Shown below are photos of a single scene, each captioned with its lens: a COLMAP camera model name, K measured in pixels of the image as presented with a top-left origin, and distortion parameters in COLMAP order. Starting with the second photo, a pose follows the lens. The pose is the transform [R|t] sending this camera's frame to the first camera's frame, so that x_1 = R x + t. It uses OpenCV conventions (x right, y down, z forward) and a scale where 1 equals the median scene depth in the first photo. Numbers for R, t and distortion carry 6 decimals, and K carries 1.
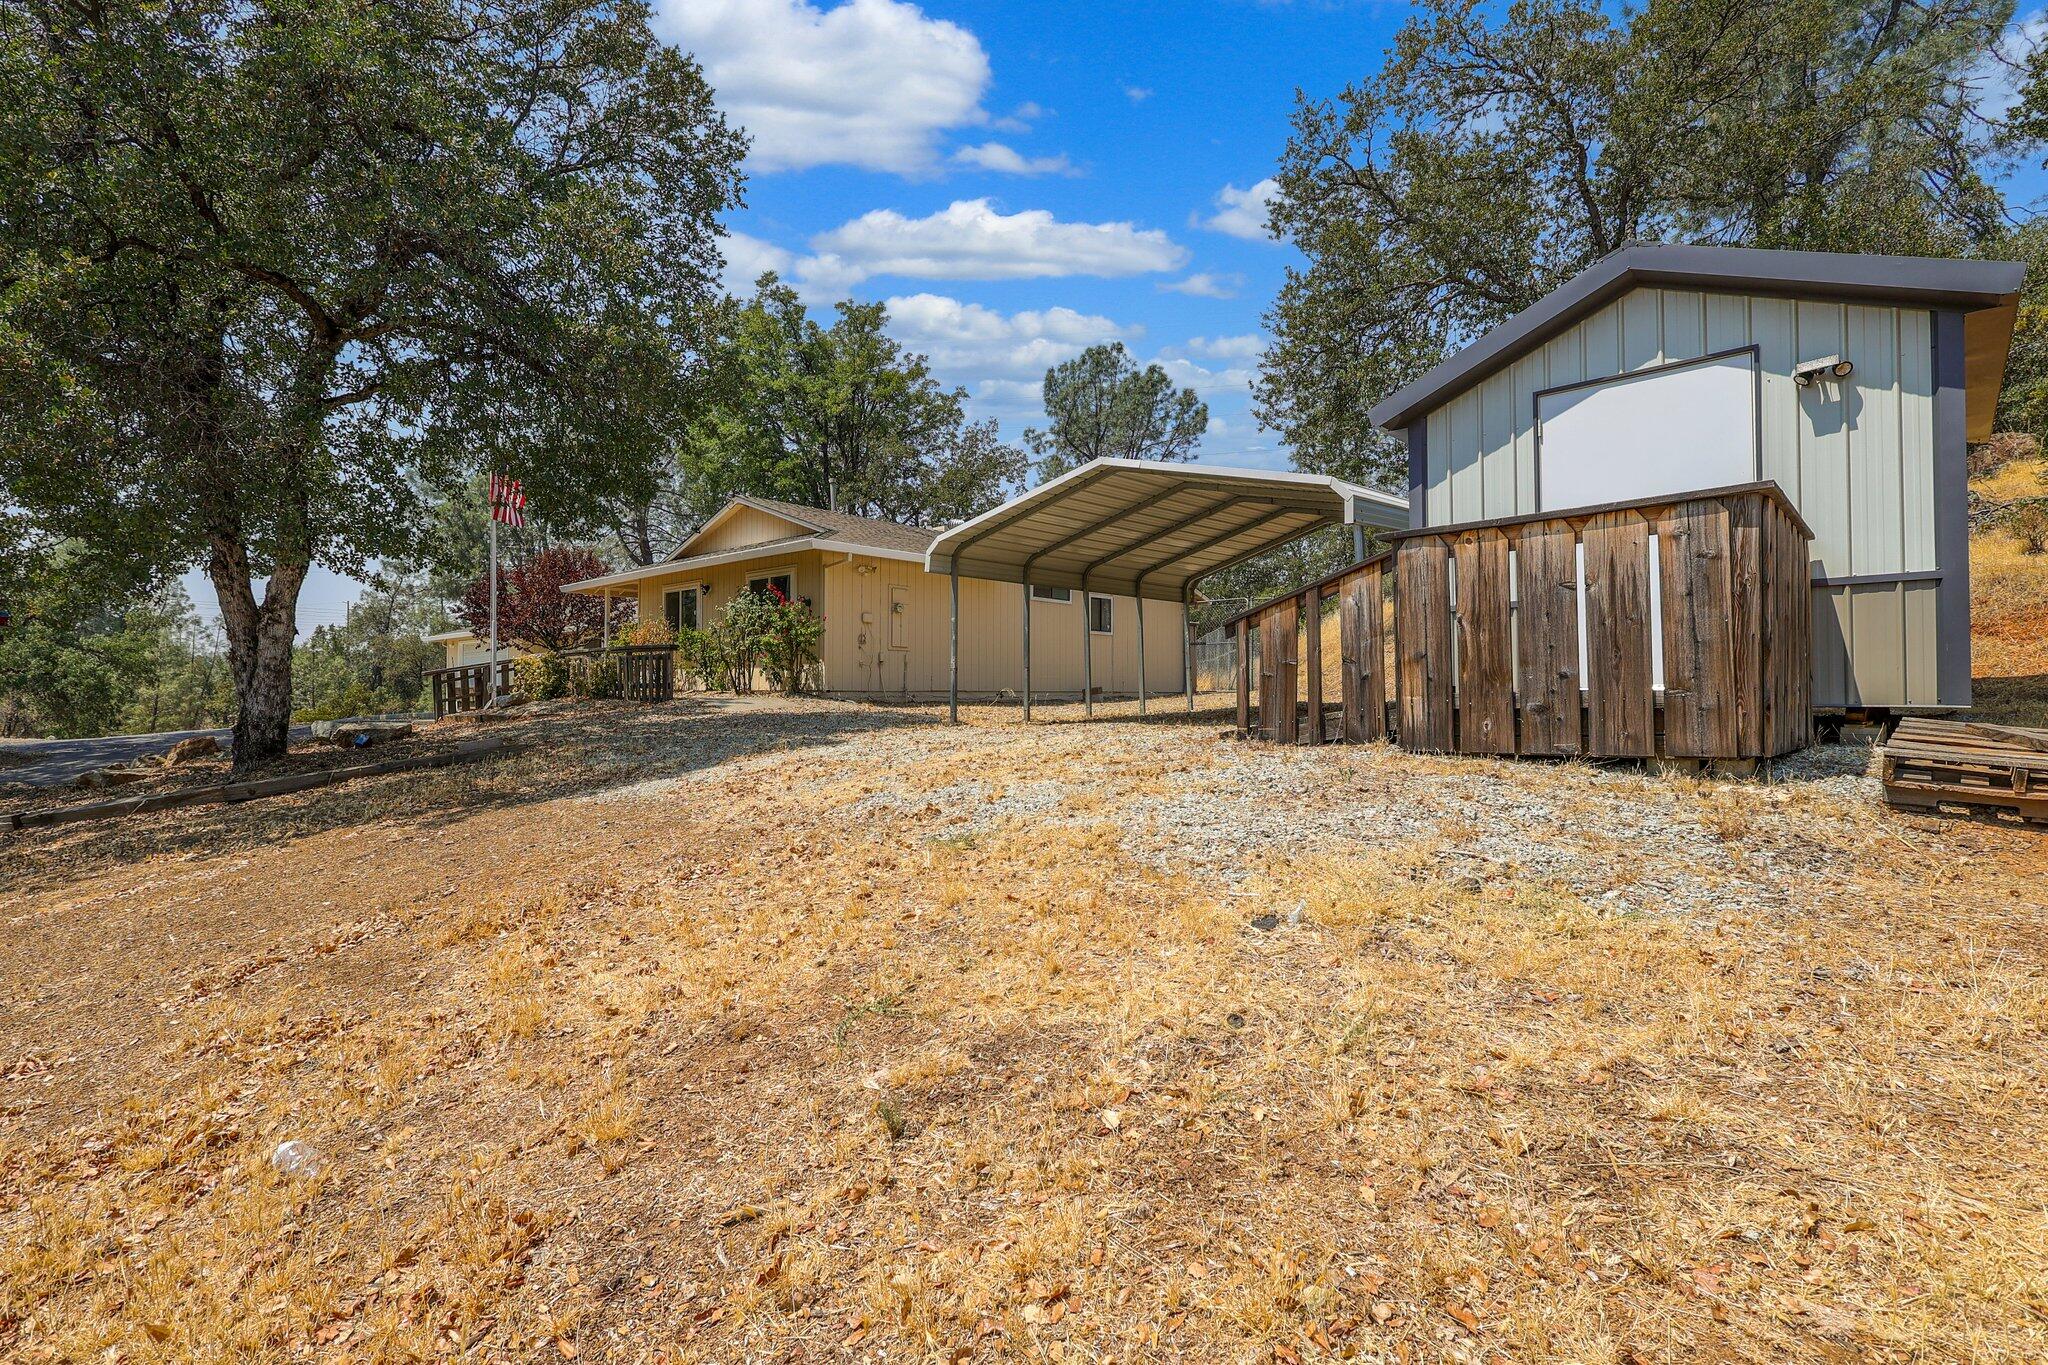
lens RADIAL K [[948.0, 0, 1026.1], [0, 948.0, 685.0], [0, 0, 1]] dist [-0.000295, -0.000311]
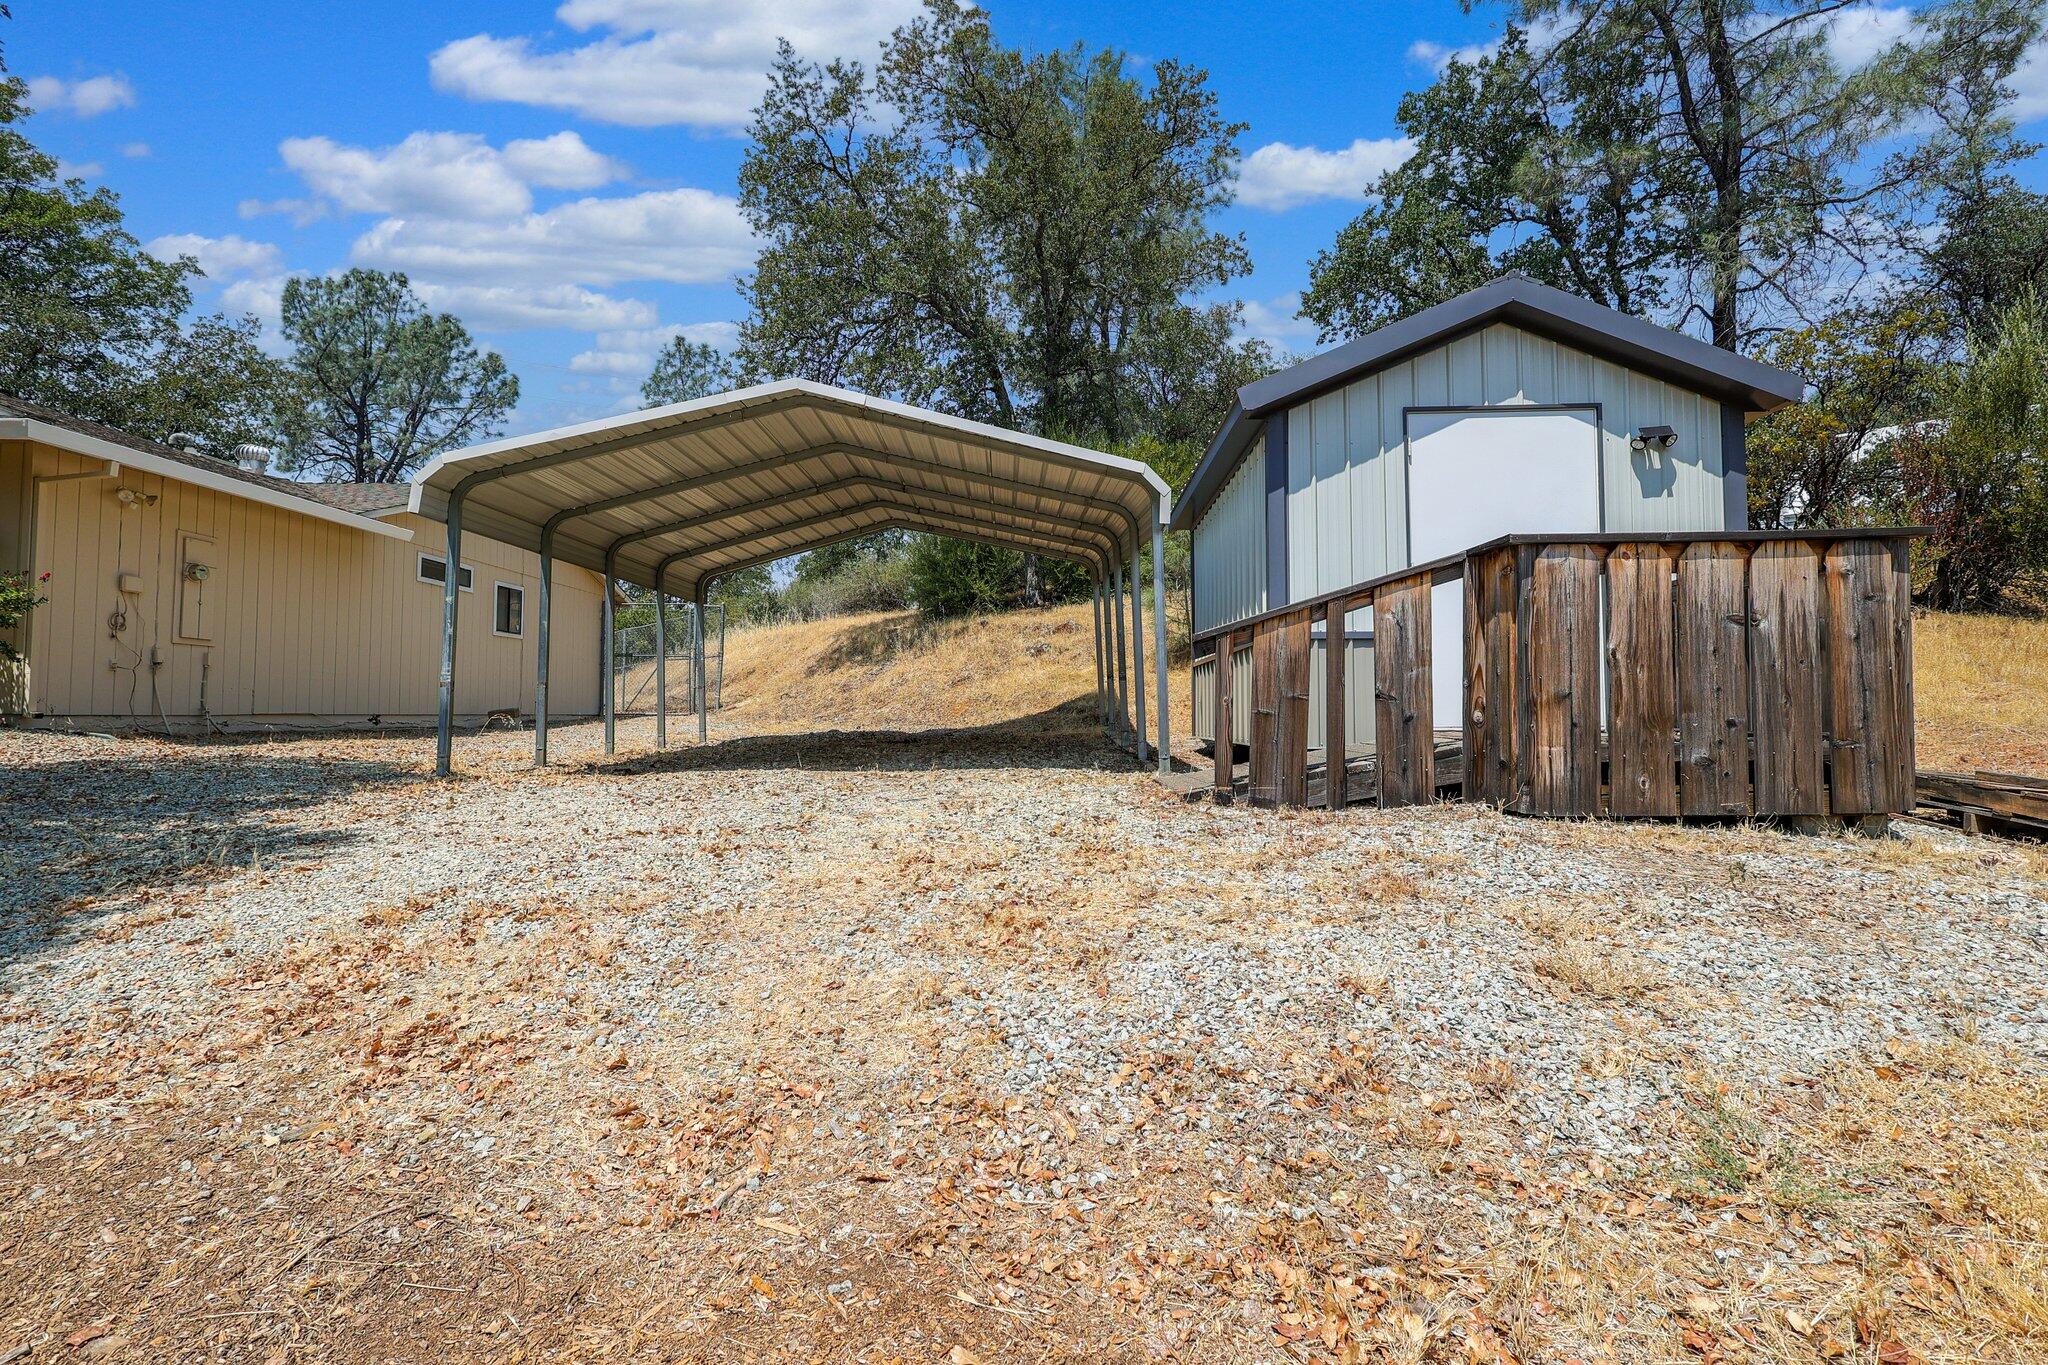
lens RADIAL K [[948.0, 0, 1021.9], [0, 948.0, 677.3], [0, 0, 1]] dist [-0.000295, -0.000311]
pose [[0.744744, 0.029622, 0.666692, -0.357433], [-0.012055, 0.999449, -0.030940, -0.012761], [-0.667241, 0.015006, 0.744691, 0.578241]]
